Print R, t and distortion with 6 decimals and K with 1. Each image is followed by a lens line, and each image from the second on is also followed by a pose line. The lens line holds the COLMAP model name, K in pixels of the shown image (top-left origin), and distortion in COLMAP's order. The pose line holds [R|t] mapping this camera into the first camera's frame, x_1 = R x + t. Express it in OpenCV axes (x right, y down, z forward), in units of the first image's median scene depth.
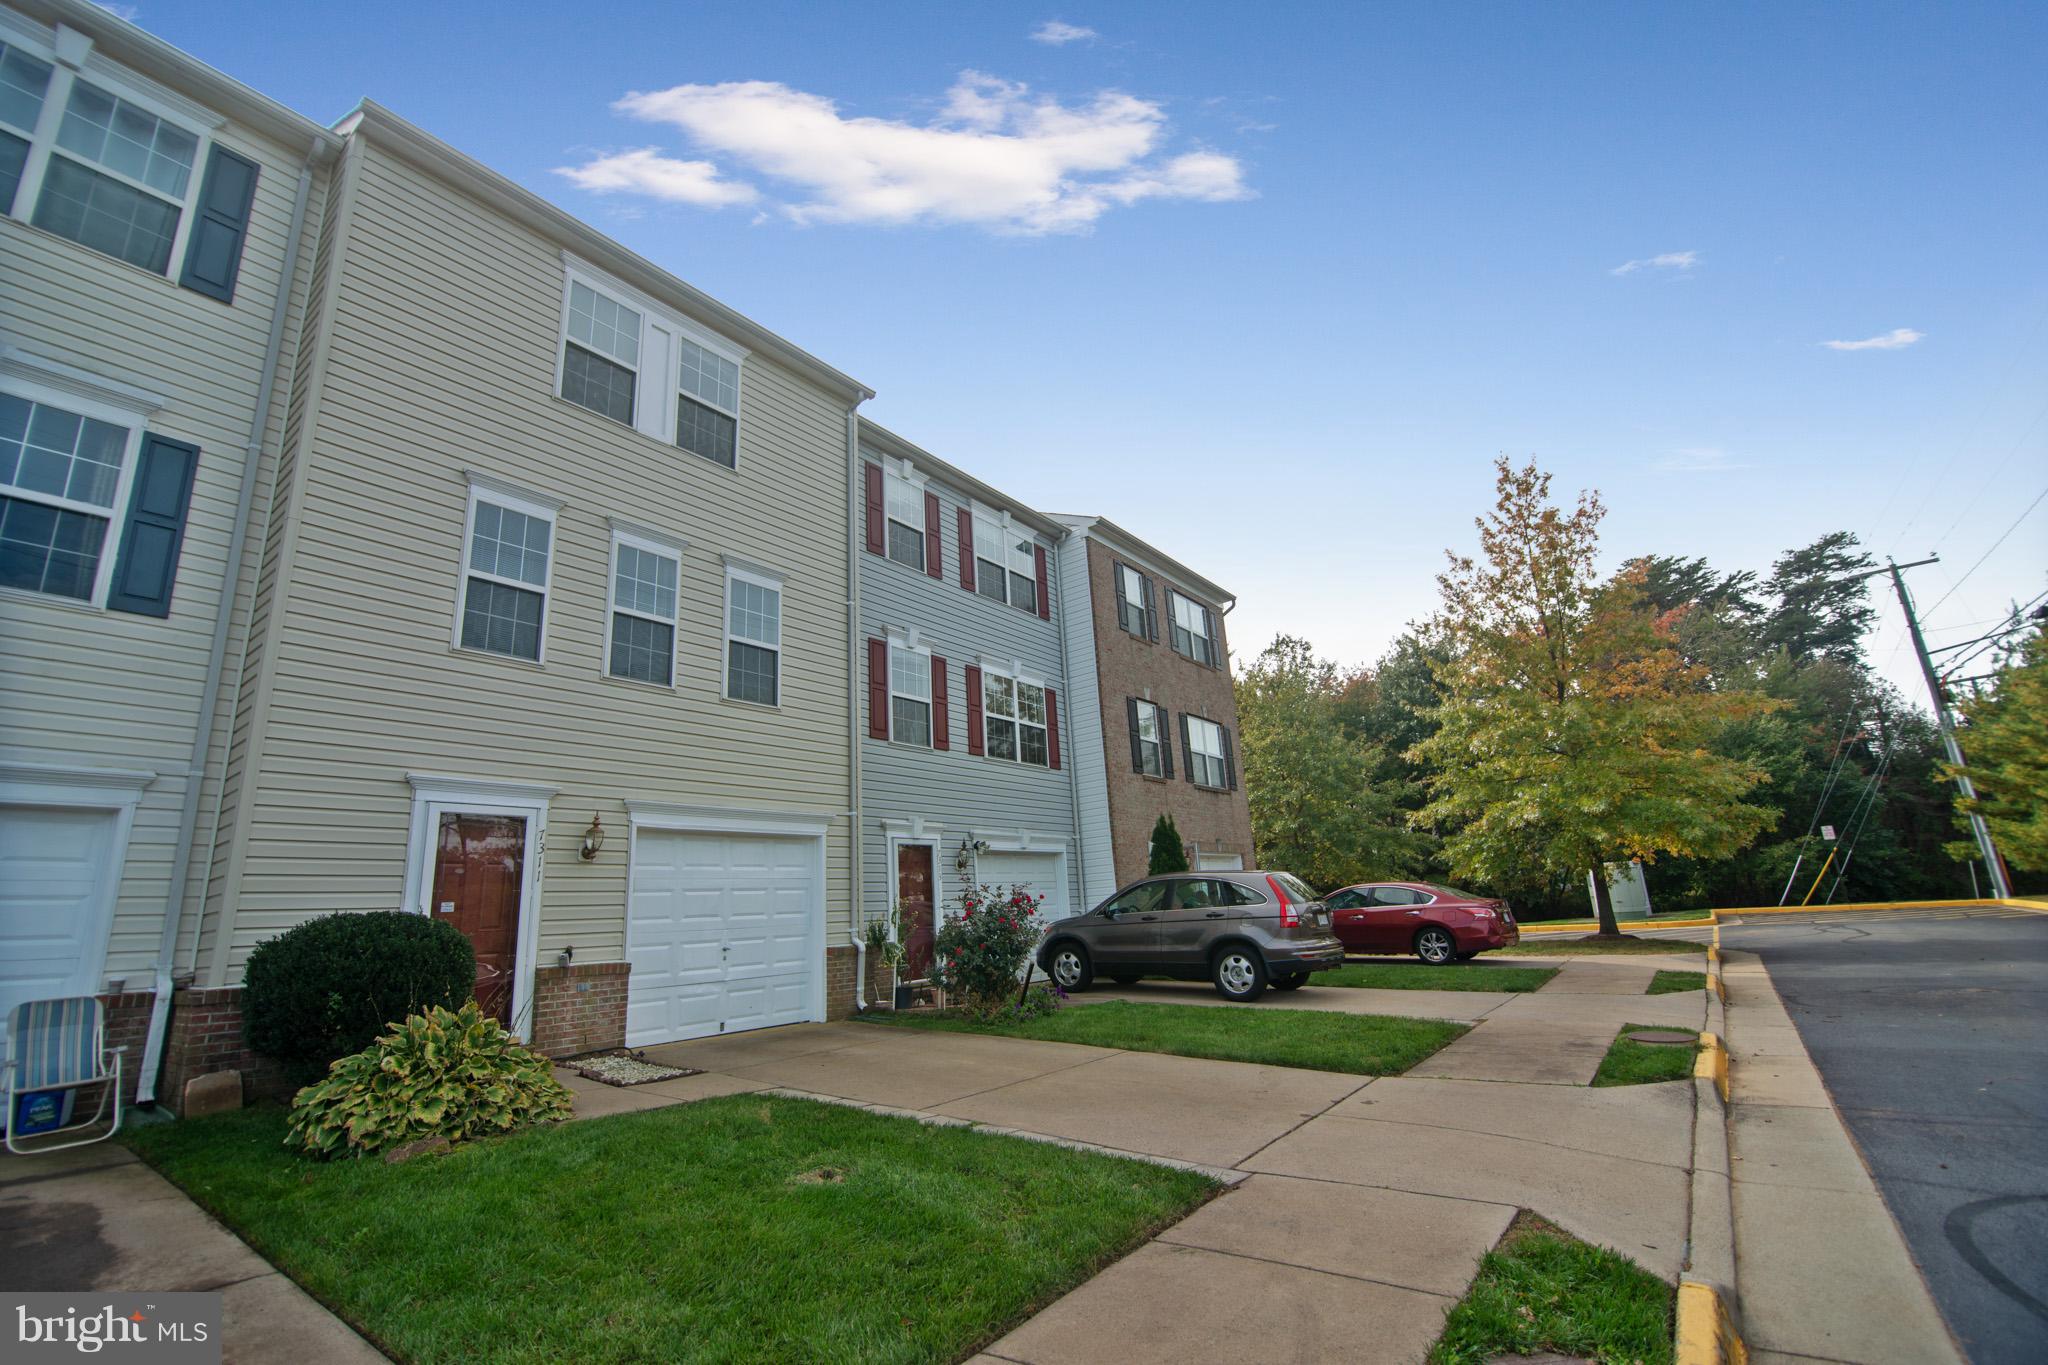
lens RADIAL K [[908.9, 0, 1021.4], [0, 908.9, 677.1], [0, 0, 1]] dist [-0.001843, -0.008448]
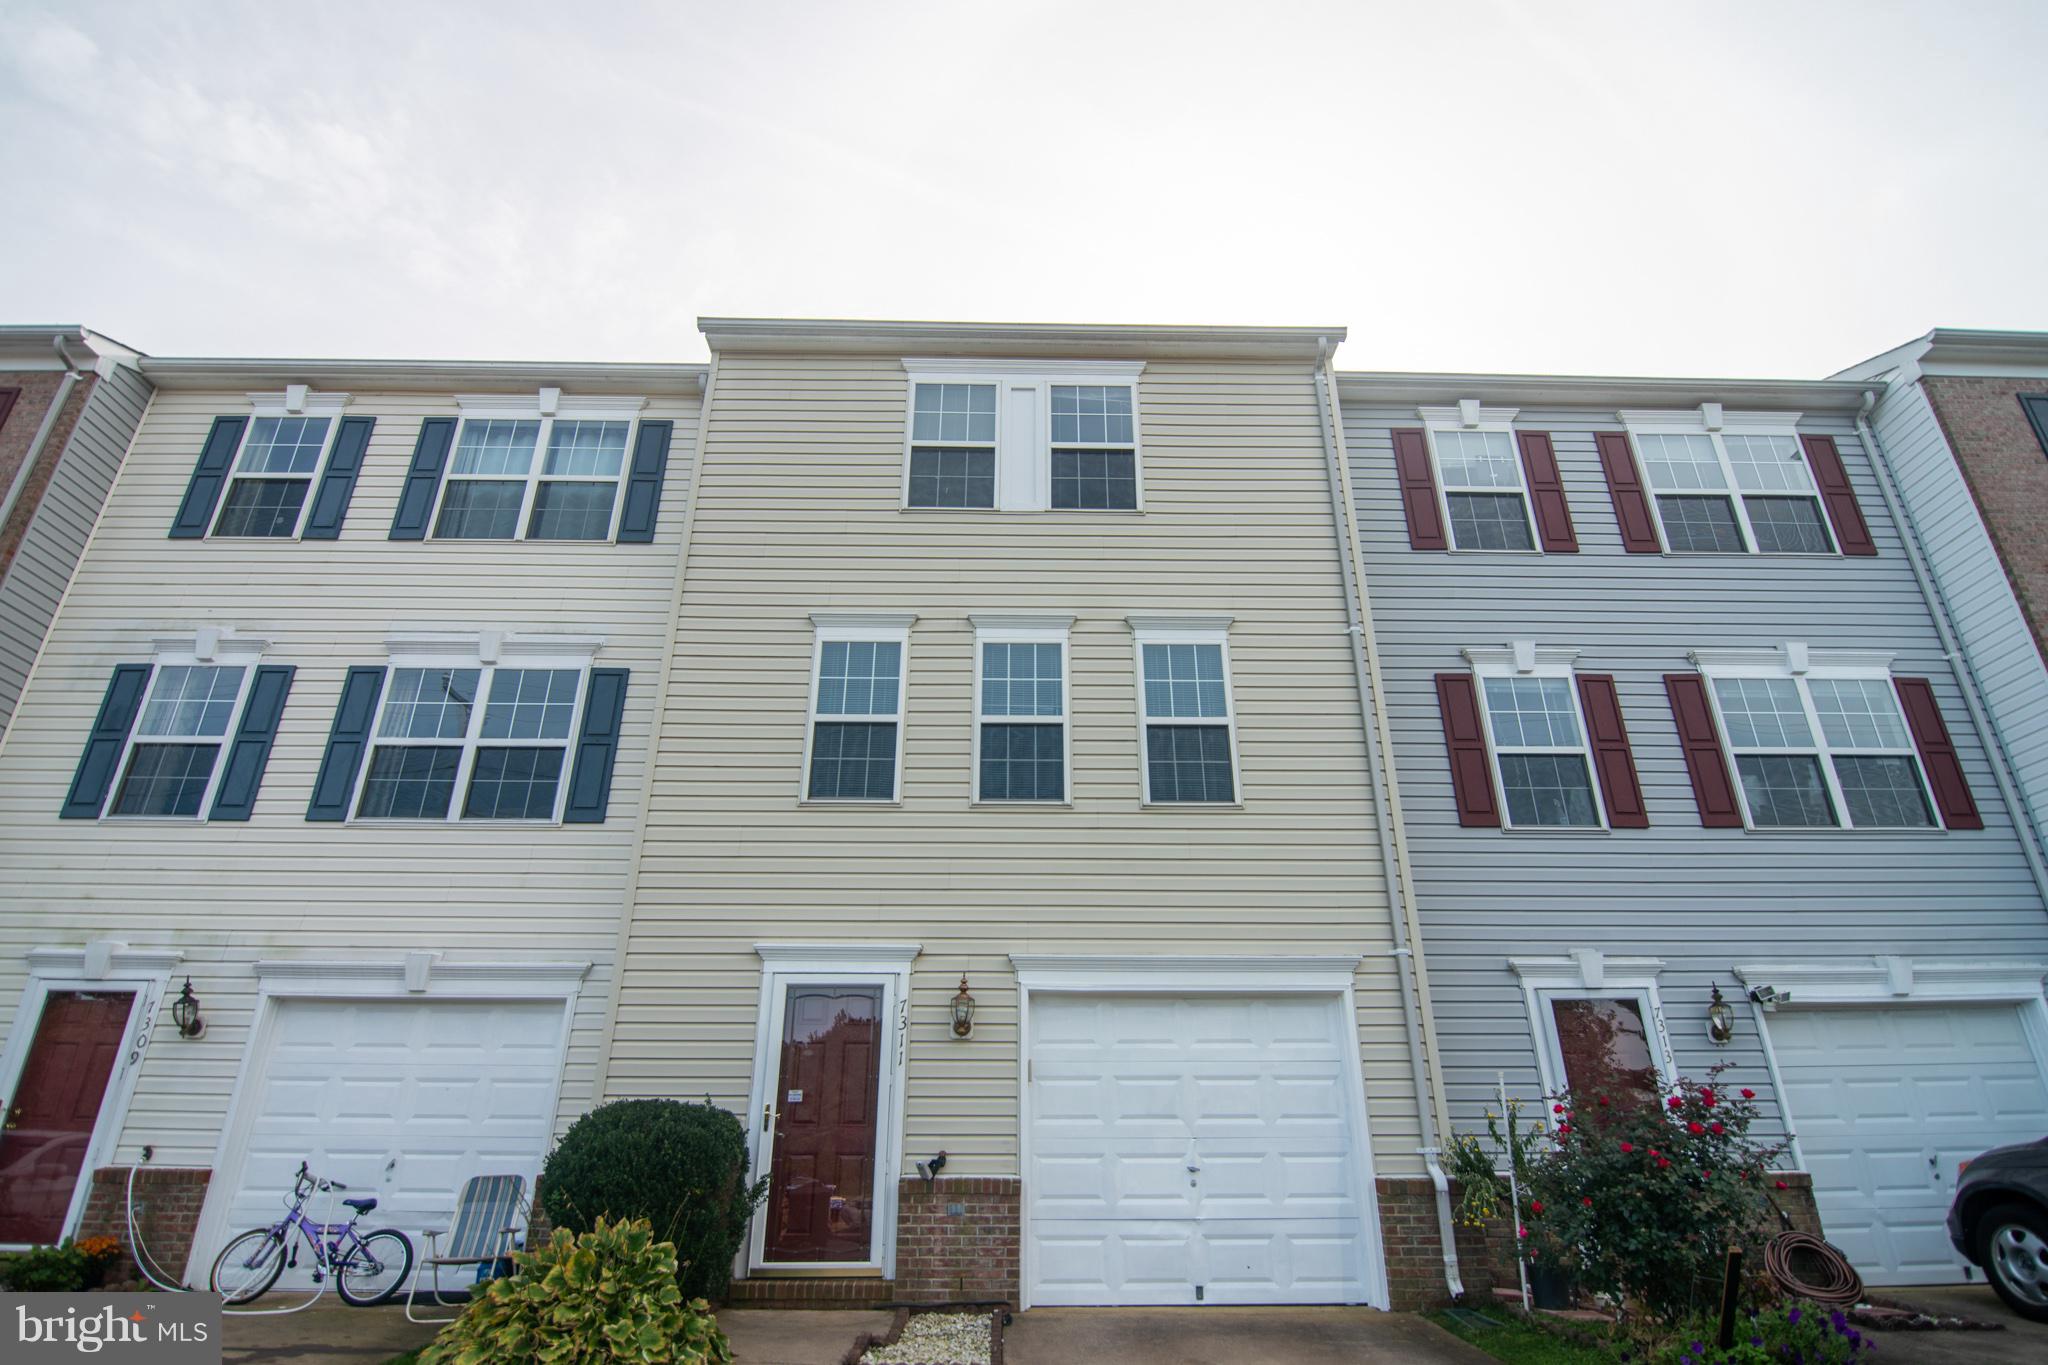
lens RADIAL K [[1012.9, 0, 1020.6], [0, 1012.9, 713.7], [0, 0, 1]] dist [0.002832, -0.014147]
pose [[0.613562, -0.258282, -0.746212, 0.238552], [0.171106, 0.966029, -0.193677, 0.095481], [0.770885, -0.008848, 0.636912, 0.420199]]
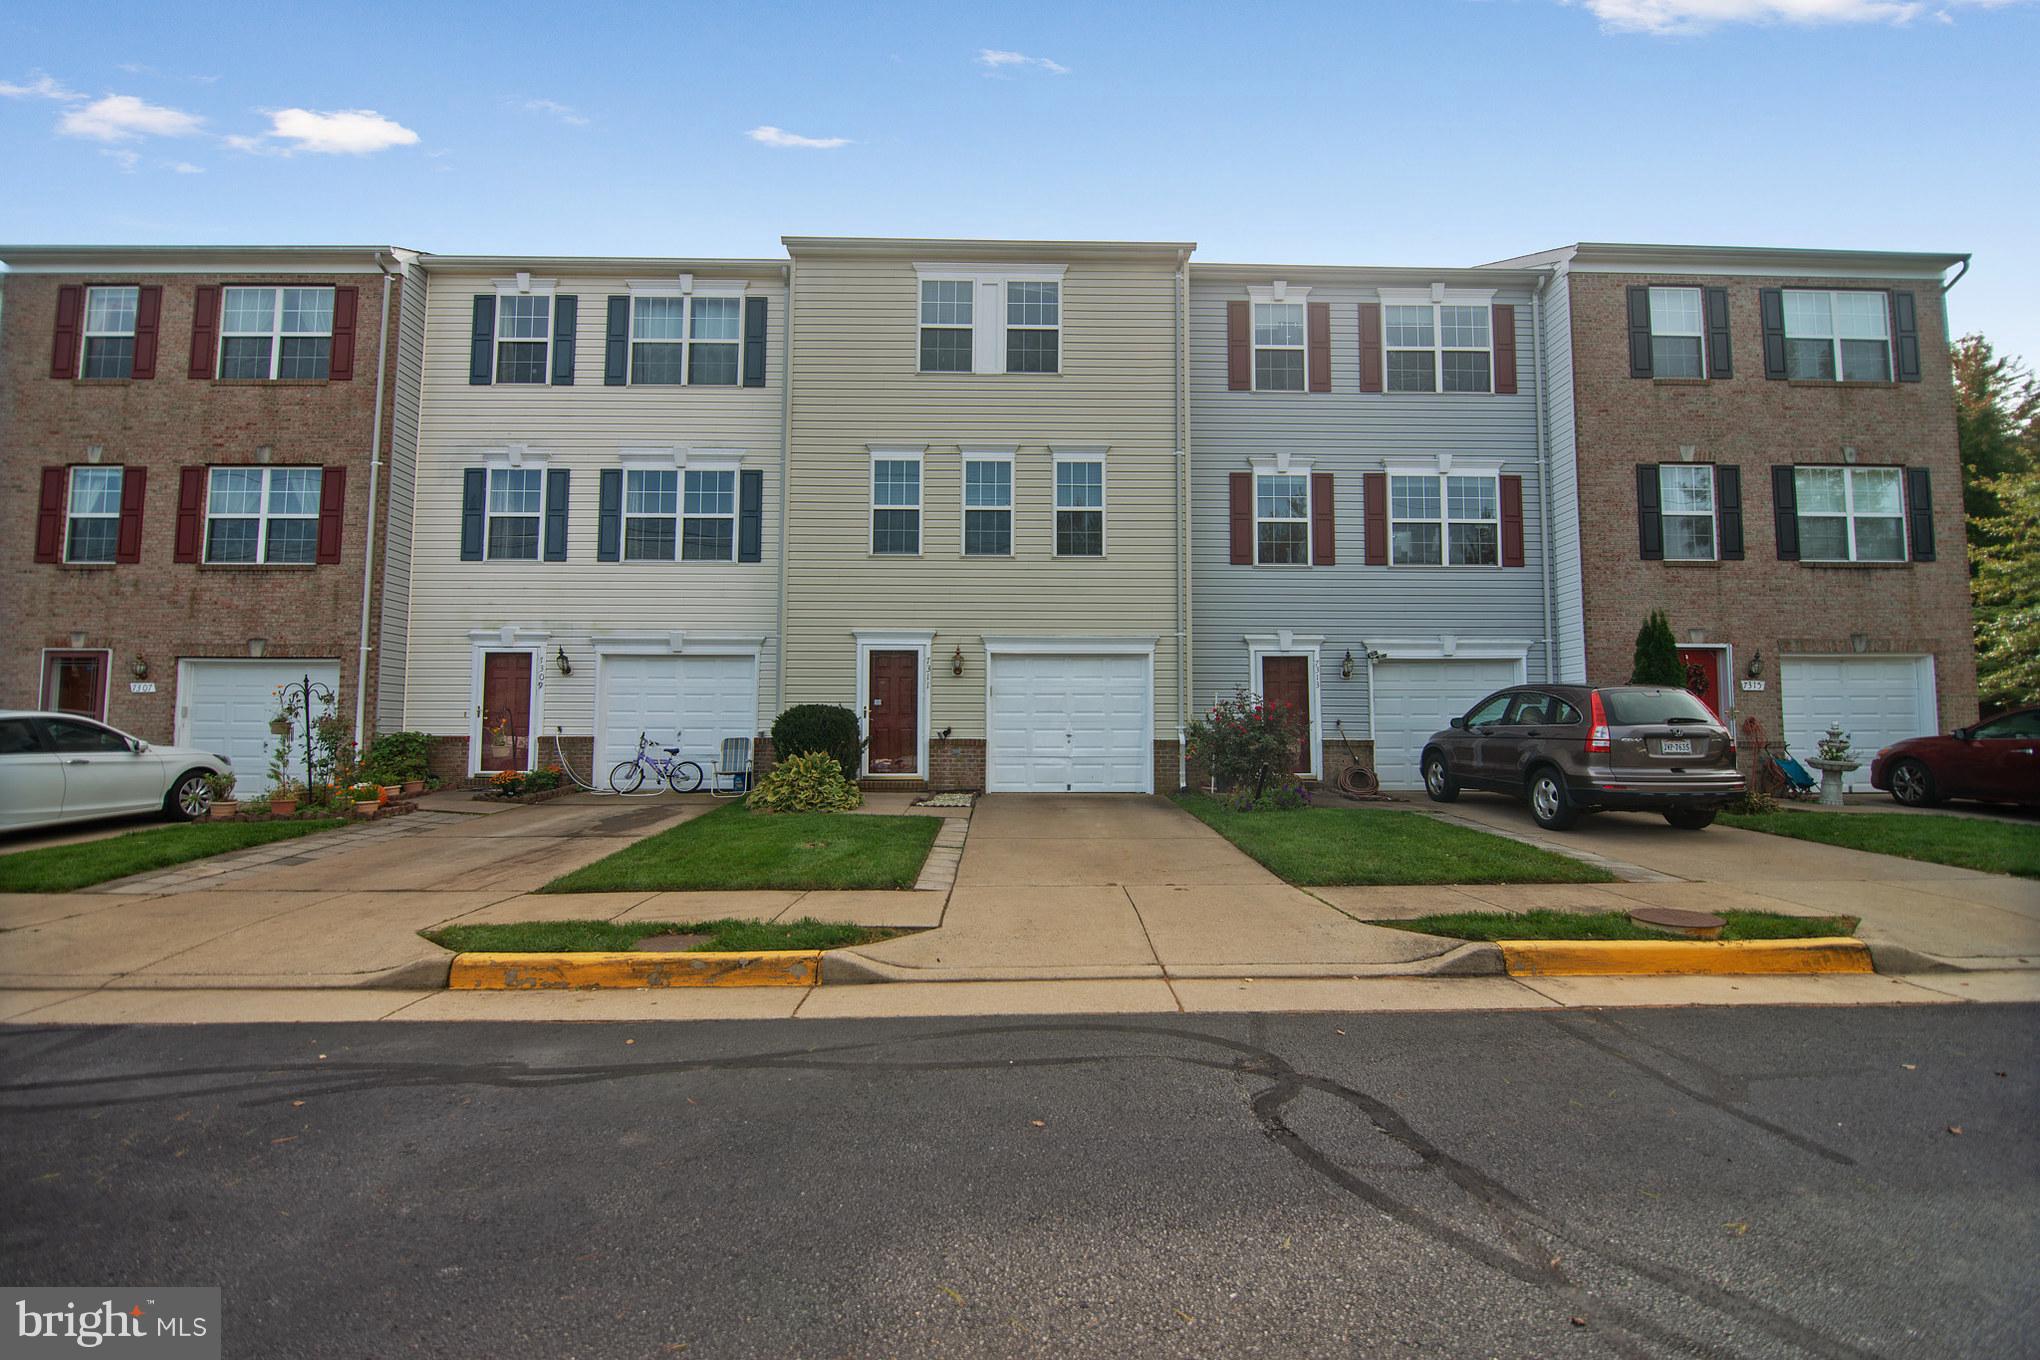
lens RADIAL K [[905.3, 0, 1017.4], [0, 905.3, 674.6], [0, 0, 1]] dist [-0.001843, -0.008448]
pose [[0.611893, 0.005948, -0.790919, 0.723384], [0.169416, 0.975778, 0.138406, -0.000625], [0.772584, -0.218684, 0.596063, 0.119722]]
